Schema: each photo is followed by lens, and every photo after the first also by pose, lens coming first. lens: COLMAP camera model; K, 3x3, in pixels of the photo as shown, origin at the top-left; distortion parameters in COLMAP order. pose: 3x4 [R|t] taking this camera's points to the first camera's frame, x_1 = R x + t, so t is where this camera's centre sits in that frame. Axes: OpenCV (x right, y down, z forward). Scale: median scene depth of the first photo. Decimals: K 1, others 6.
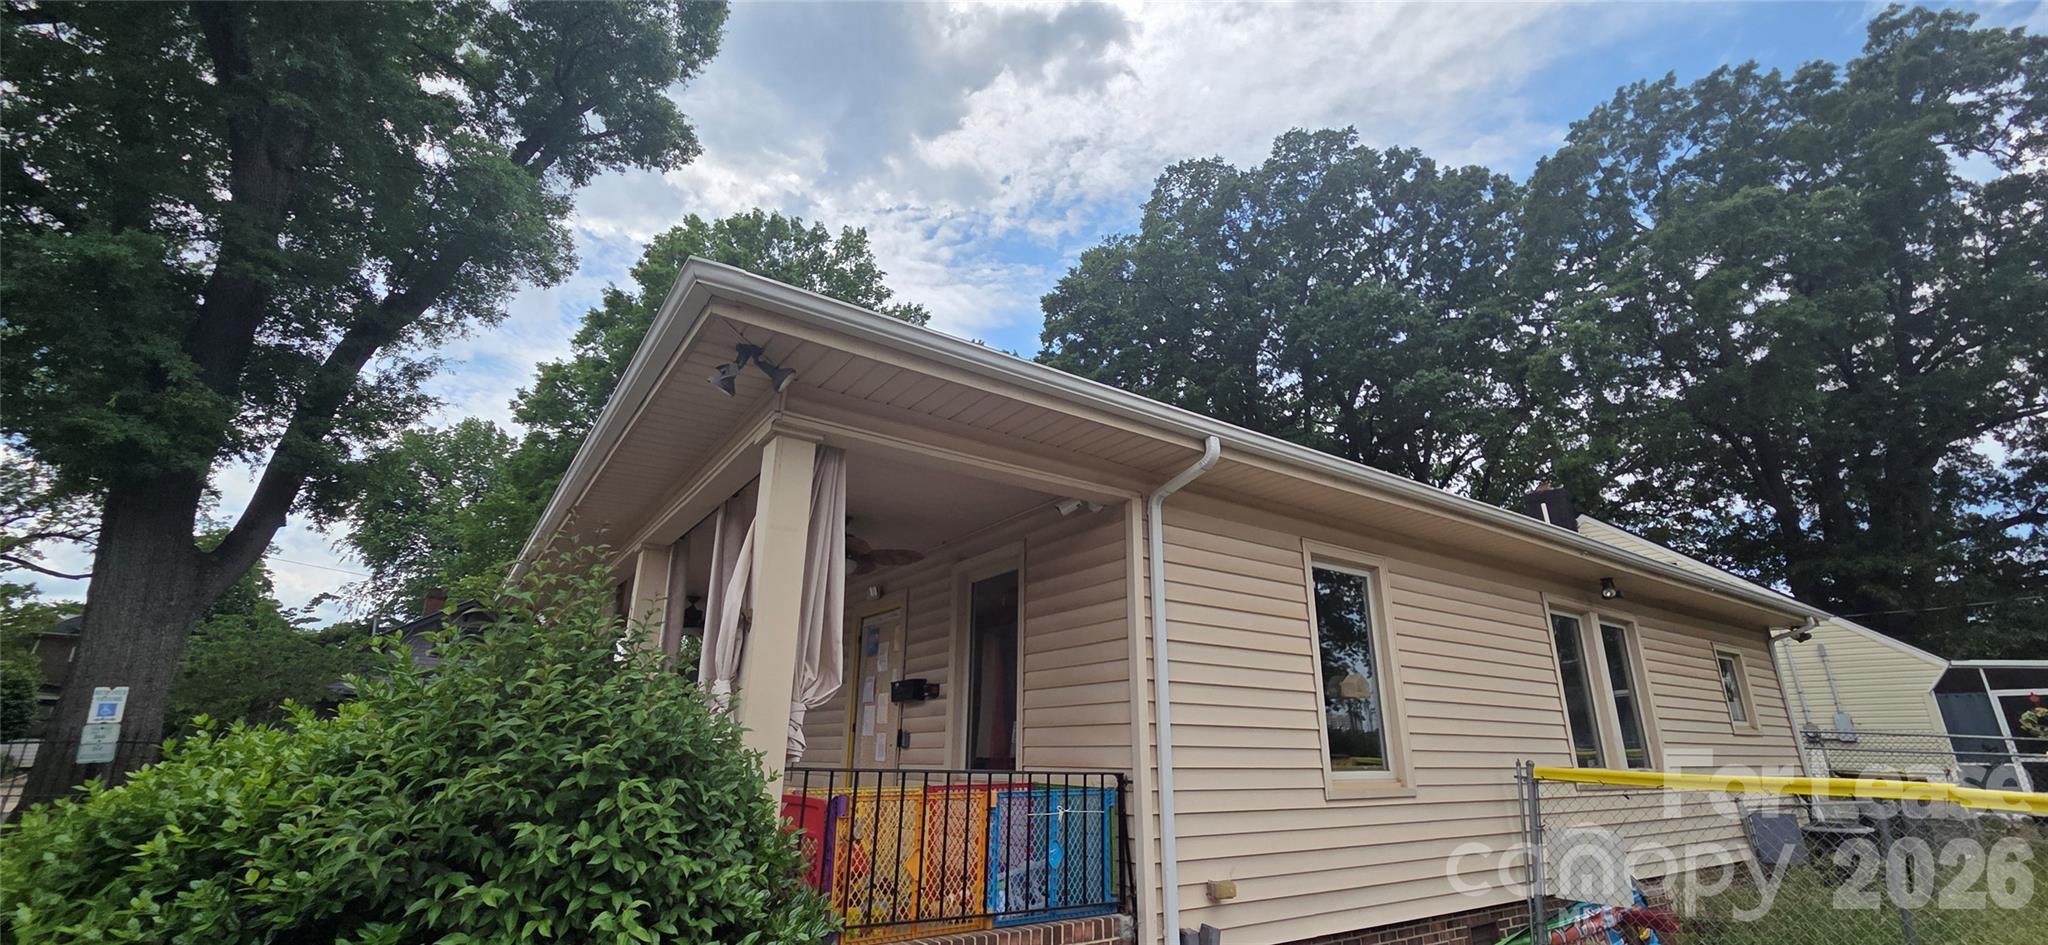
lens RADIAL K [[849.7, 0, 1024.0], [0, 849.7, 472.5], [0, 0, 1]] dist [0.012496, -0.000066]
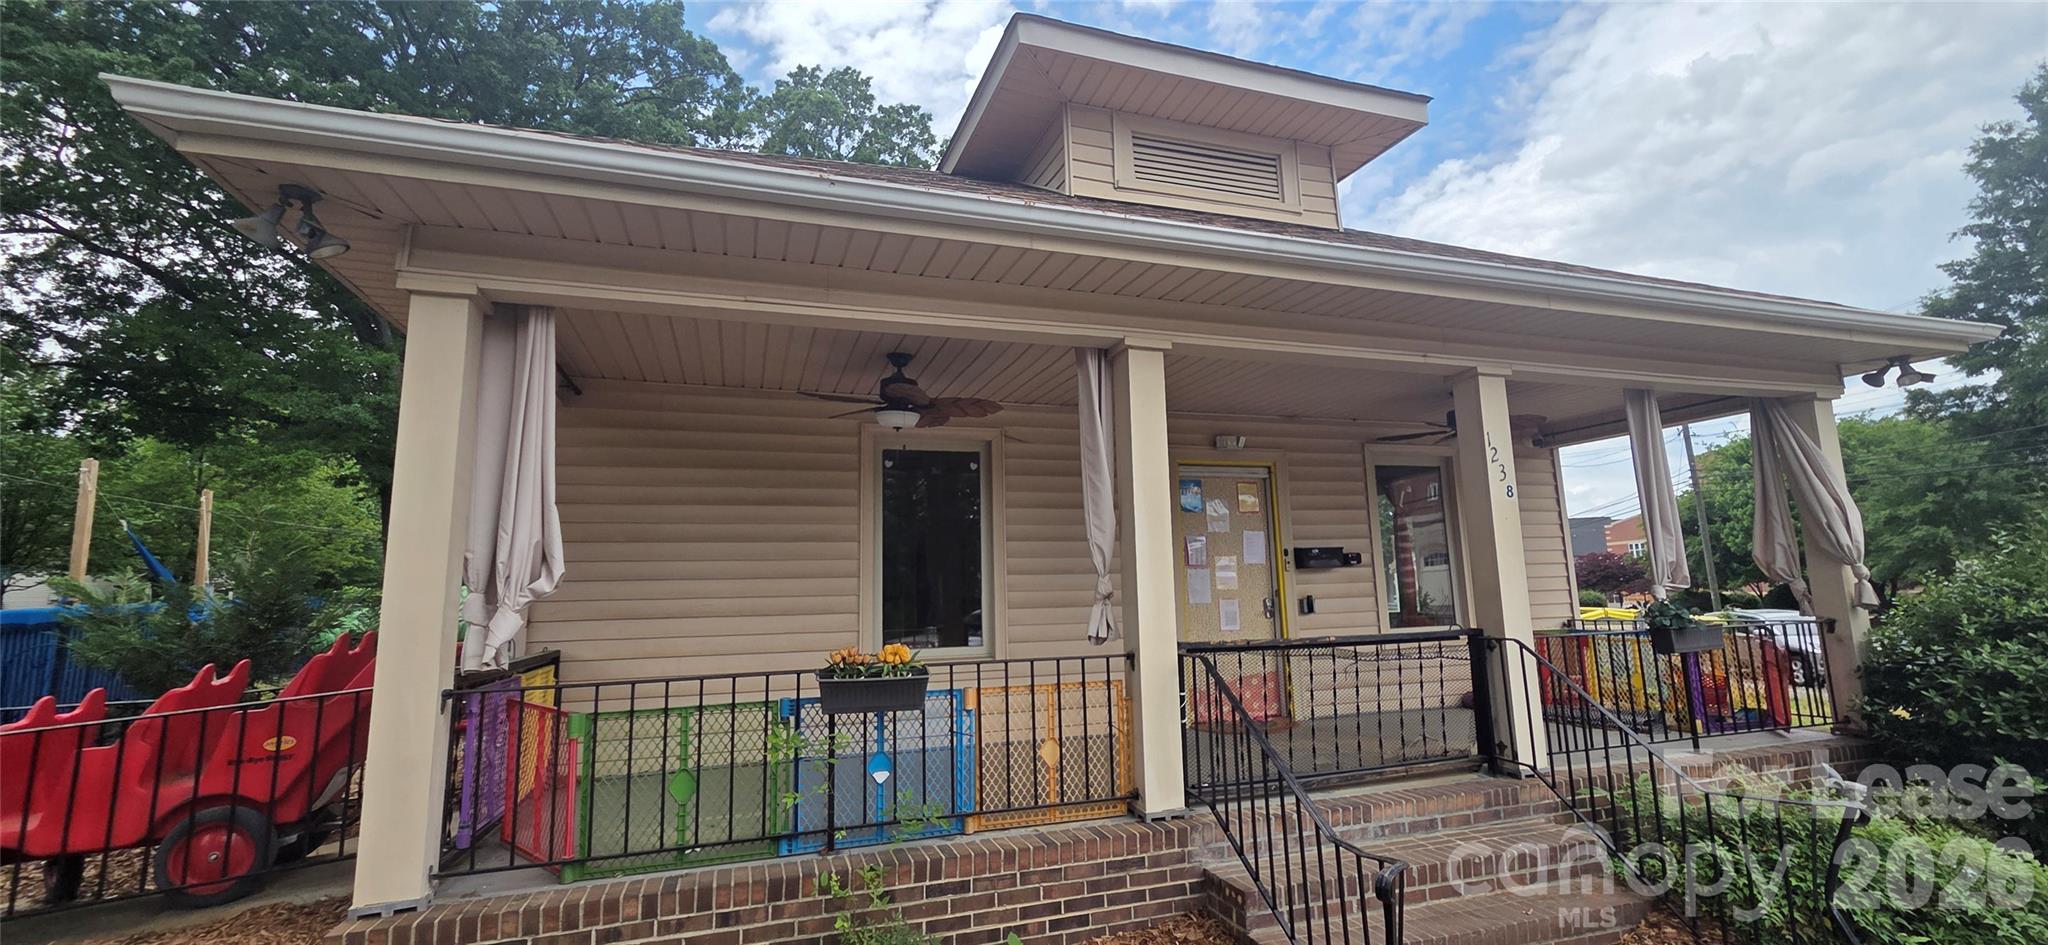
lens RADIAL K [[849.7, 0, 1024.0], [0, 849.7, 472.5], [0, 0, 1]] dist [0.012496, -0.000066]
pose [[0.273723, 0.110507, 0.955439, -1.201078], [-0.281383, 0.959116, -0.030319, 0.287716], [-0.919728, -0.260545, 0.293627, 1.050754]]
